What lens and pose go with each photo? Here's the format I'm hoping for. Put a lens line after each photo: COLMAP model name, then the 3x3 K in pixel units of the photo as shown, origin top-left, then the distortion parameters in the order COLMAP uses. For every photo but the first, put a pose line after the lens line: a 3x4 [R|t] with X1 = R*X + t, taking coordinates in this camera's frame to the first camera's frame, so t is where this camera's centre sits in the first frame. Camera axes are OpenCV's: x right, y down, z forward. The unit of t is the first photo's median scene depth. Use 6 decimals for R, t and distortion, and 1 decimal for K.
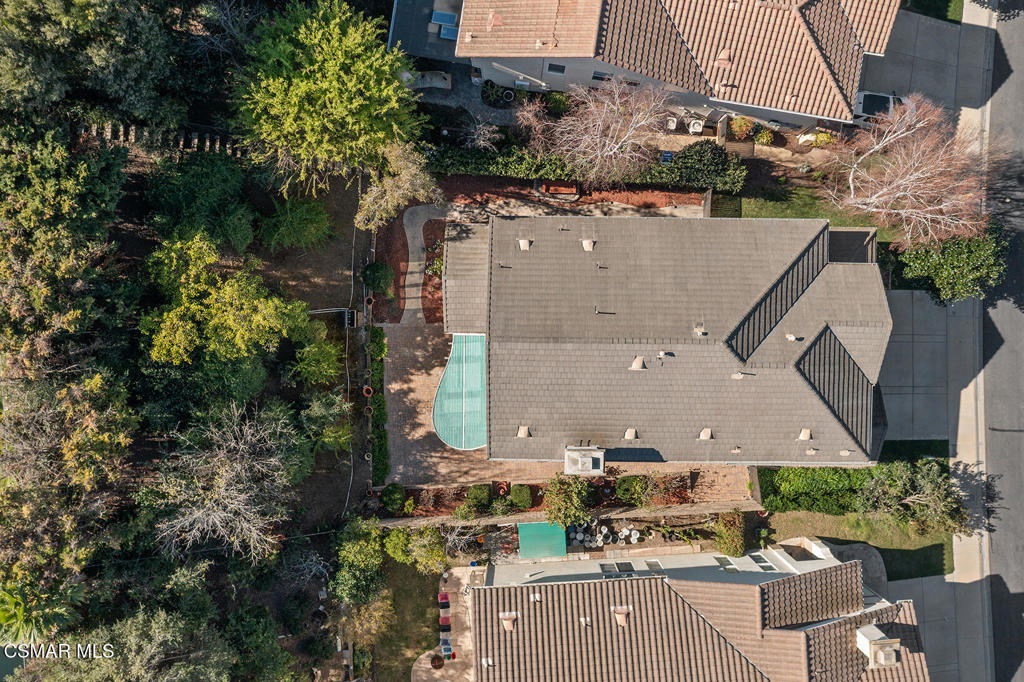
lens RADIAL K [[810.9, 0, 519.1], [0, 810.9, 338.8], [0, 0, 1]] dist [-0.018722, -0.008673]
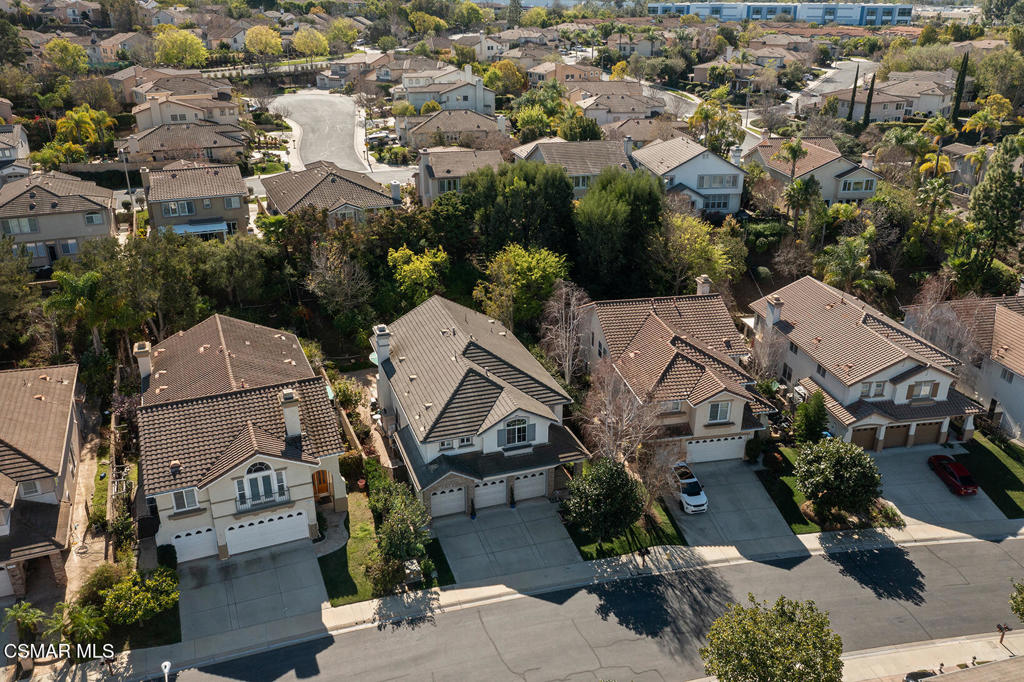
lens RADIAL K [[810.9, 0, 512.6], [0, 810.9, 336.3], [0, 0, 1]] dist [-0.018722, -0.008673]
pose [[0.344255, 0.371081, -0.862431, 1.386031], [-0.938472, 0.109056, -0.327685, 0.377143], [-0.027544, 0.922174, 0.385792, 0.284468]]
